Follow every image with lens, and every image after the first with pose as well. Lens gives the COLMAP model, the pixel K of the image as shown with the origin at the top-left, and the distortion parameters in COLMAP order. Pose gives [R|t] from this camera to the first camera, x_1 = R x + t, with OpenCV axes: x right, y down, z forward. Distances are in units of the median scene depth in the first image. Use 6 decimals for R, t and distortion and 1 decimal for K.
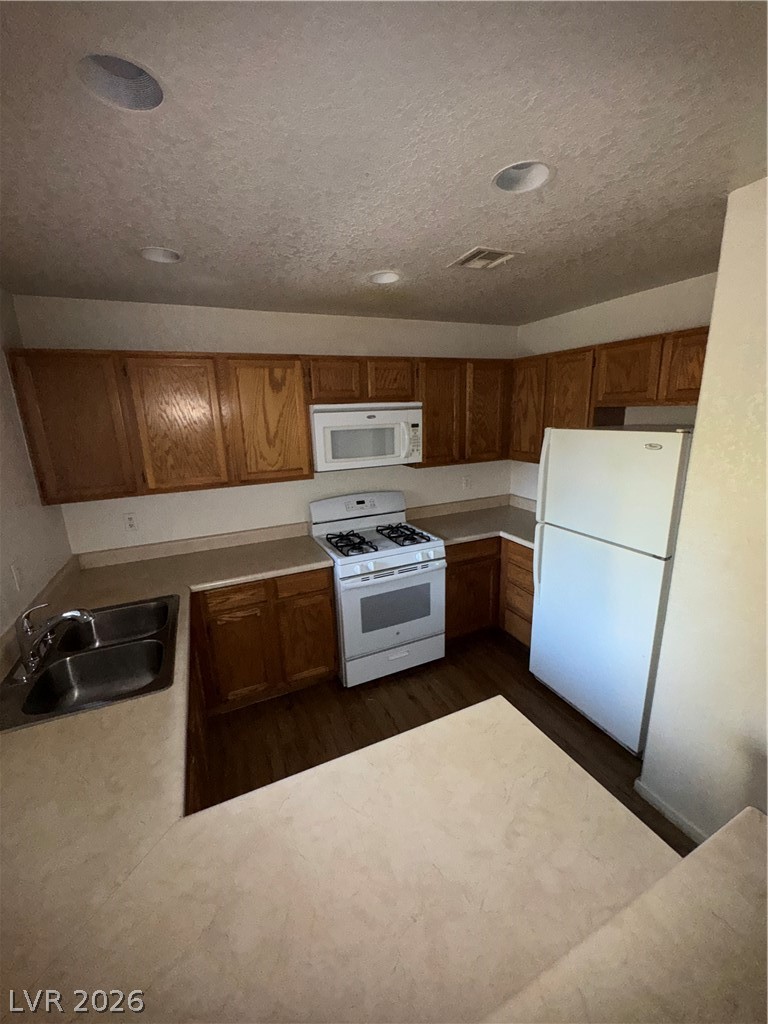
lens RADIAL K [[406.4, 0, 383.9], [0, 406.4, 511.0], [0, 0, 1]] dist [-0.001326, -0.000052]
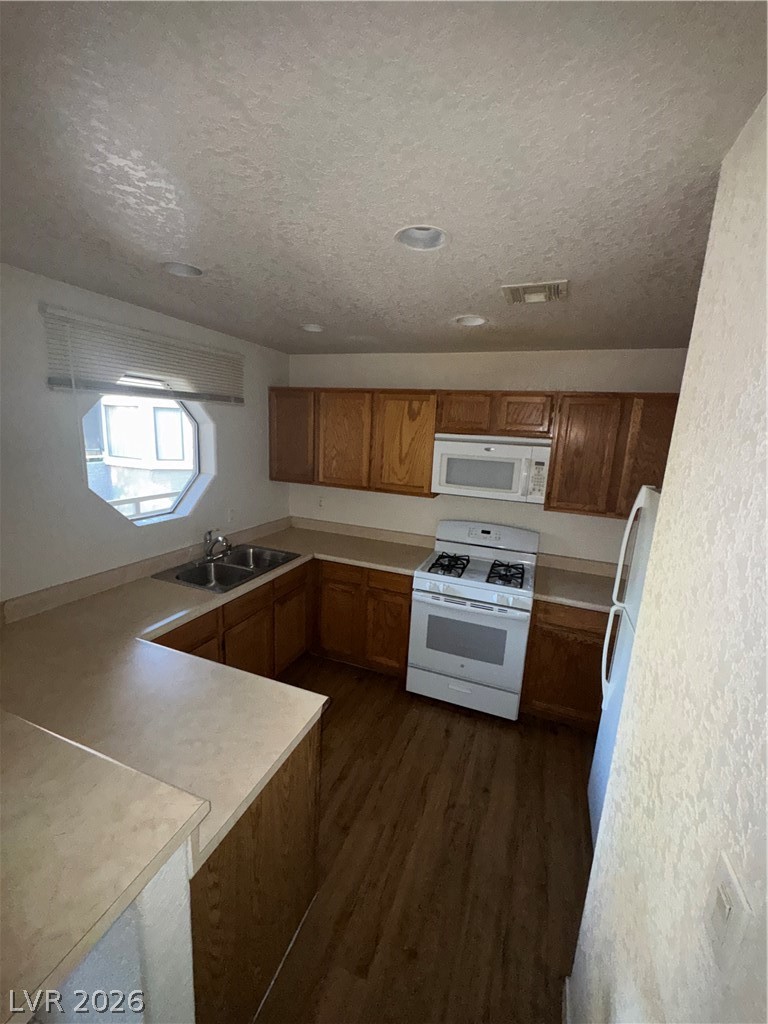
lens RADIAL K [[406.4, 0, 387.0], [0, 406.4, 511.8], [0, 0, 1]] dist [-0.001326, -0.000052]
pose [[0.701470, 0.207704, -0.681762, 0.518637], [-0.245004, 0.968568, 0.042994, -0.061920], [0.669263, 0.136875, 0.730310, 0.108135]]
